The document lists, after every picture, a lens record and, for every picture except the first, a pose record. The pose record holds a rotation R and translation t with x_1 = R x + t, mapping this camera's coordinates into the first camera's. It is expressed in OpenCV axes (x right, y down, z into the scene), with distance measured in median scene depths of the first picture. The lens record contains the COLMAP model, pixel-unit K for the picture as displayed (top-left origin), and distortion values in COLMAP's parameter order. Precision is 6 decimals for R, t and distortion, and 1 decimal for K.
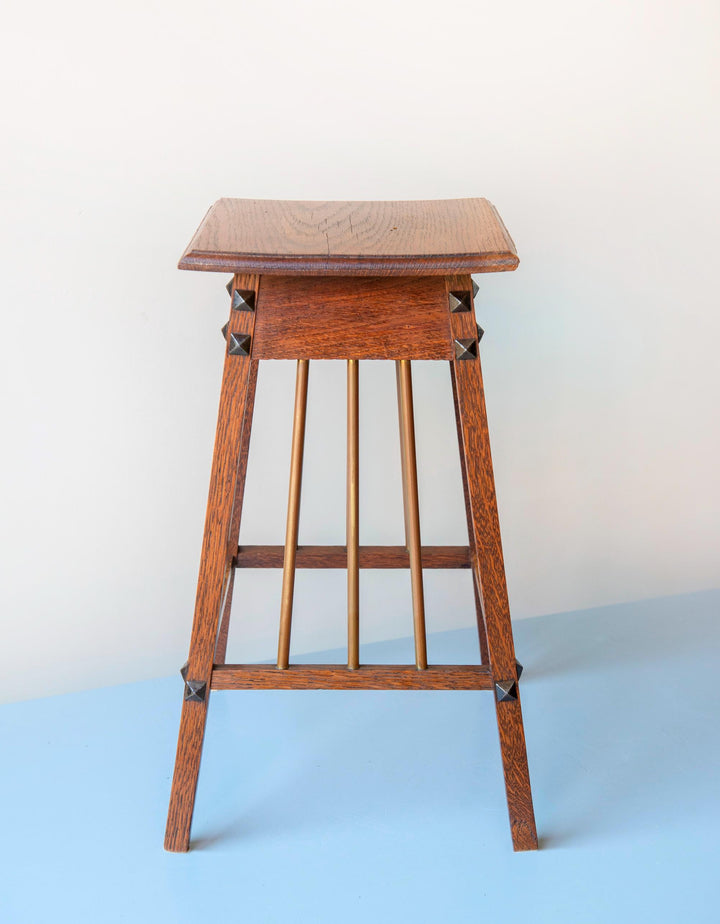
lens RADIAL K [[1465.9, 0, 361.8], [0, 1465.9, 425.7], [0, 0, 1]] dist [0.101277, 0.000000]
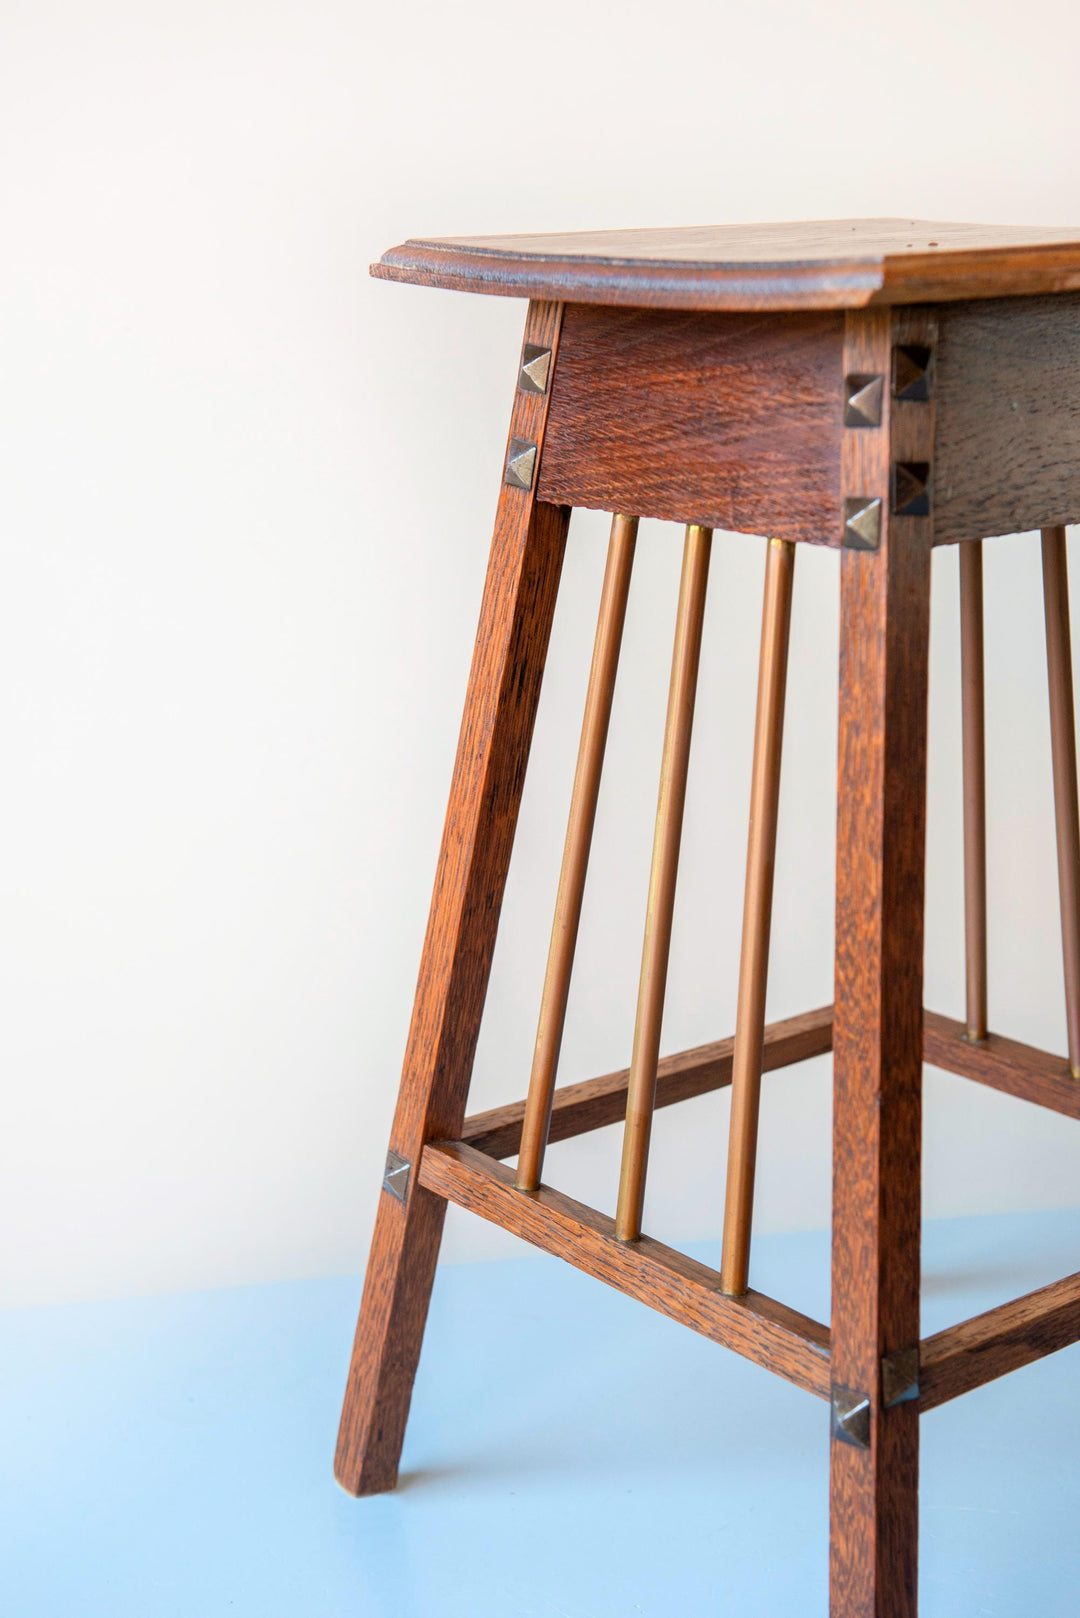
lens RADIAL K [[2506.4, 0, 545.6], [0, 2506.4, 811.3], [0, 0, 1]] dist [0.123713, 0.000000]
pose [[0.616649, 0.190249, -0.763904, 0.549636], [-0.226152, 0.972268, 0.059584, 0.002370], [0.754055, 0.136016, 0.642573, 0.505008]]
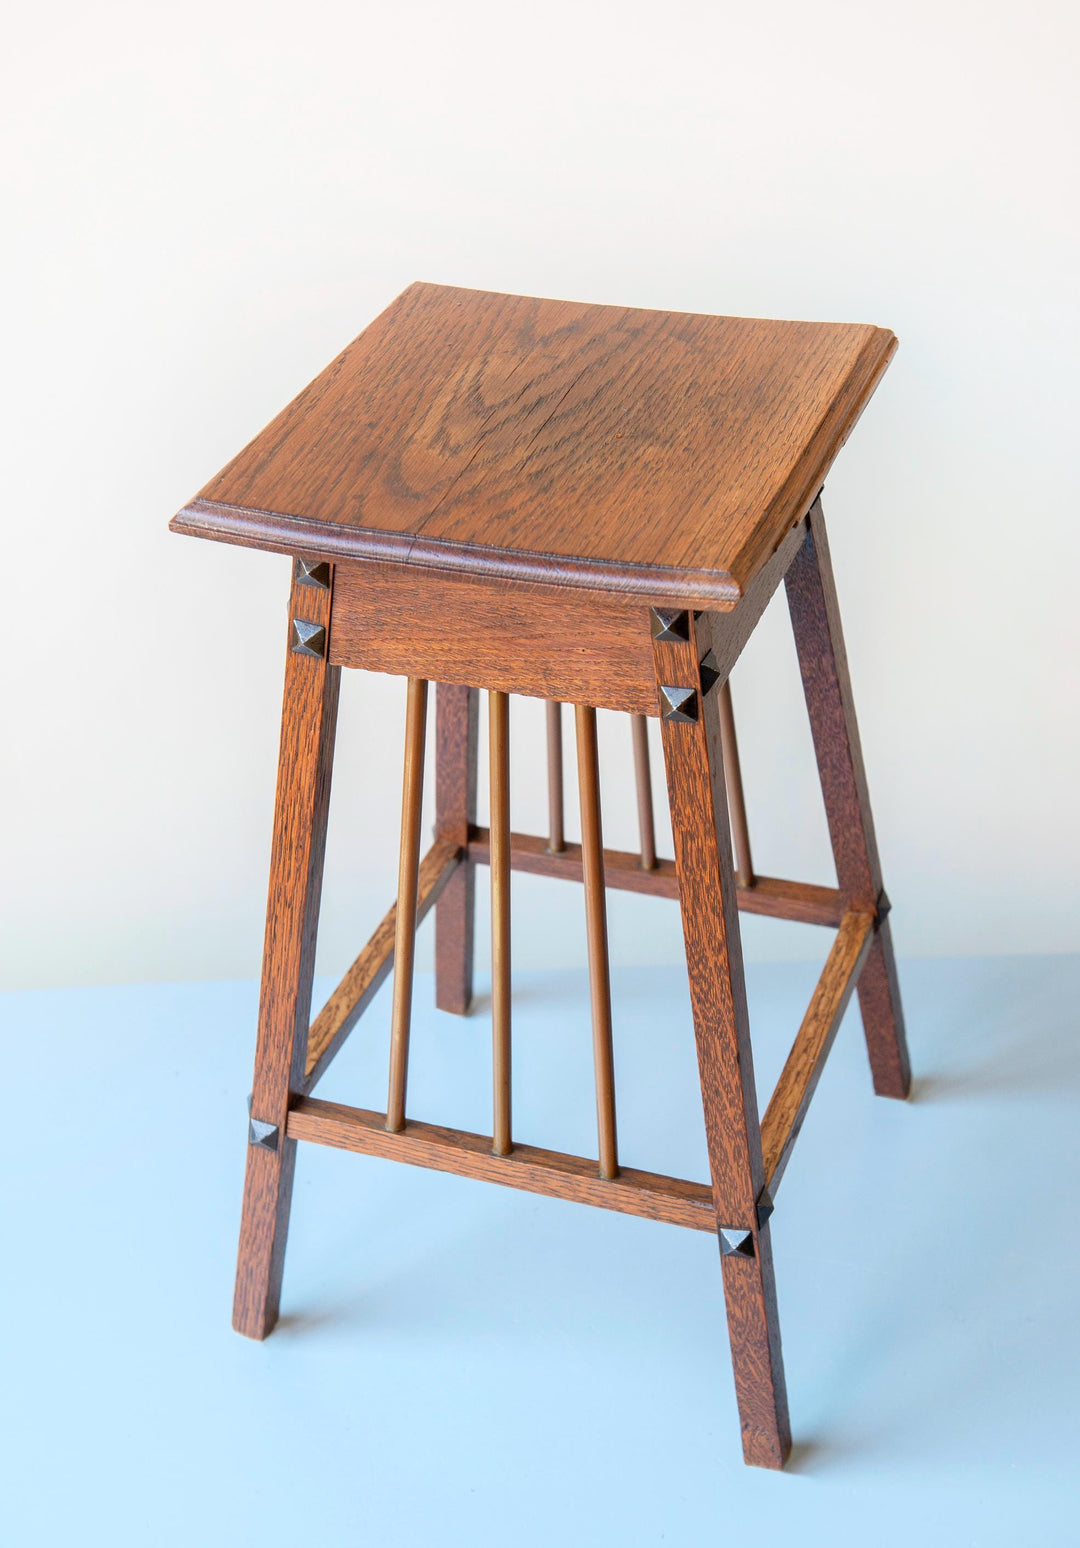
lens RADIAL K [[2275.5, 0, 544.7], [0, 2275.5, 815.2], [0, 0, 1]] dist [0.115549, 0.000000]
pose [[0.937850, 0.161053, -0.307408, 0.291012], [-0.061020, 0.948523, 0.310774, -0.273295], [0.341635, -0.272701, 0.899400, 0.201789]]
